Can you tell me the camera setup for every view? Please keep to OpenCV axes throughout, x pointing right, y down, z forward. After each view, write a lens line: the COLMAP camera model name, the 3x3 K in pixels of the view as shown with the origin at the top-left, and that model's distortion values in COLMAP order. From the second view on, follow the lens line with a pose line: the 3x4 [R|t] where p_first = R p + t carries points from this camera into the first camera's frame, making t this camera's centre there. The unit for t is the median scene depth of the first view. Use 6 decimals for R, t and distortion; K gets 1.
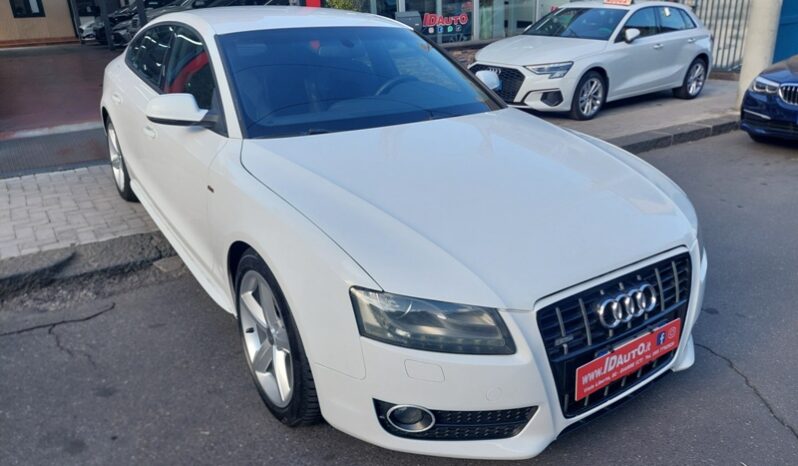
lens RADIAL K [[580.3, 0, 420.1], [0, 580.3, 227.2], [0, 0, 1]] dist [0.049321, -0.035725]
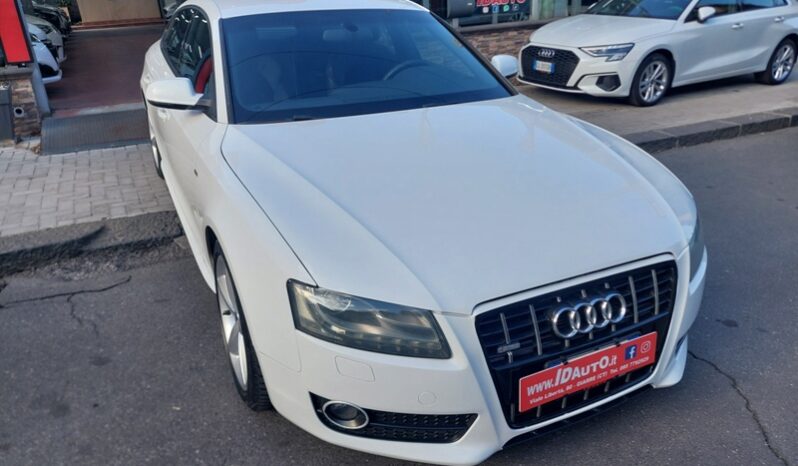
lens RADIAL K [[582.2, 0, 406.7], [0, 582.2, 235.0], [0, 0, 1]] dist [0.055464, -0.044109]
pose [[0.989055, 0.048042, -0.139509, 0.109180], [-0.042072, 0.998081, 0.045437, -0.013622], [0.141424, -0.039070, 0.989178, 0.023192]]
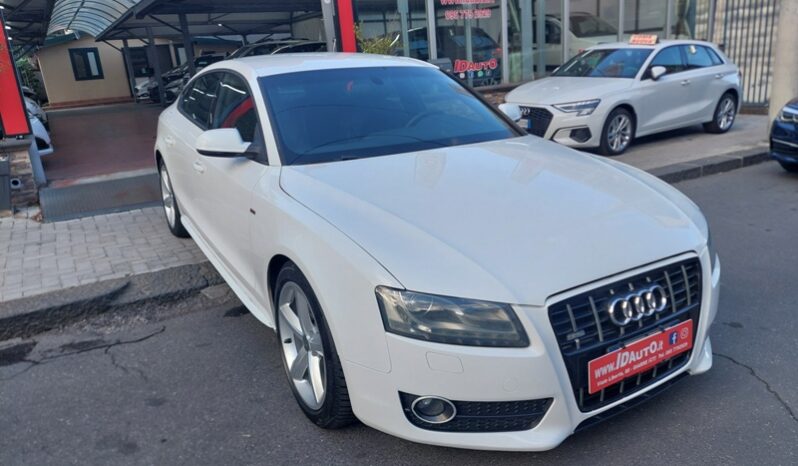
lens RADIAL K [[574.9, 0, 431.2], [0, 574.9, 232.2], [0, 0, 1]] dist [0.068949, -0.059546]
pose [[0.998545, -0.021910, -0.049278, 0.020145], [0.018391, 0.997324, -0.070754, 0.039656], [0.050696, 0.069745, 0.996276, -0.044591]]
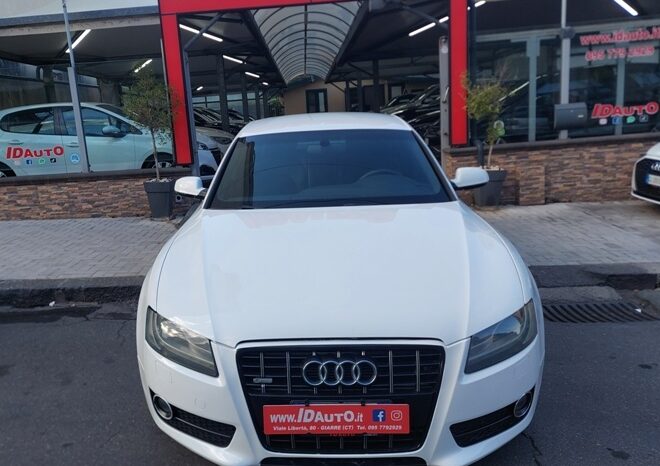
lens RADIAL K [[583.5, 0, 290.5], [0, 583.5, 234.8], [0, 0, 1]] dist [0.058099, -0.009528]
pose [[0.791167, 0.104744, -0.602563, 0.540997], [-0.182142, 0.980873, -0.068646, -0.020463], [0.583848, 0.164062, 0.795113, -0.009763]]
